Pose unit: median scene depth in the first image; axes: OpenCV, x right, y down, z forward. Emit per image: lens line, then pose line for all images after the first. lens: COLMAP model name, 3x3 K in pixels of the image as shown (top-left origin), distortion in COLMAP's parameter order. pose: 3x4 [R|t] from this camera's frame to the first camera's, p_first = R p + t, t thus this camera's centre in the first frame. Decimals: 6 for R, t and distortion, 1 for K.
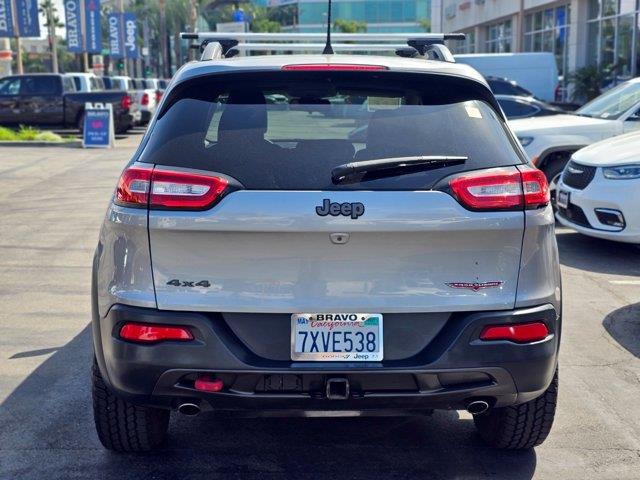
lens RADIAL K [[861.2, 0, 320.0], [0, 861.2, 240.0], [0, 0, 1]] dist [0.208322, -0.677359]
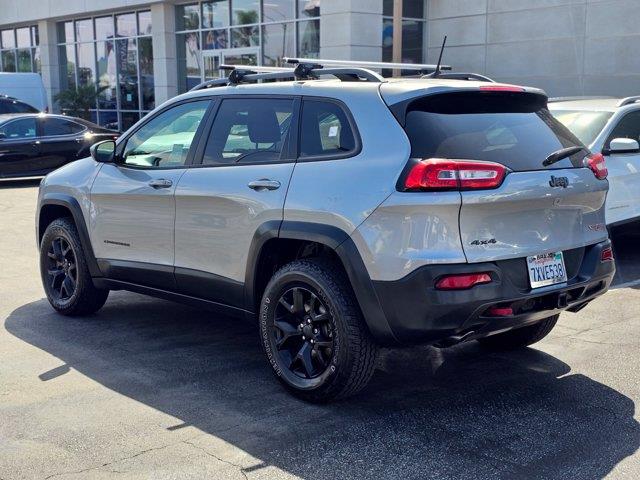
lens RADIAL K [[861.2, 0, 320.0], [0, 861.2, 240.0], [0, 0, 1]] dist [0.208322, -0.677359]
pose [[0.769646, -0.091627, 0.631862, -1.230045], [0.106692, 0.994191, 0.014212, -0.001213], [-0.629493, 0.056476, 0.774951, 0.079707]]
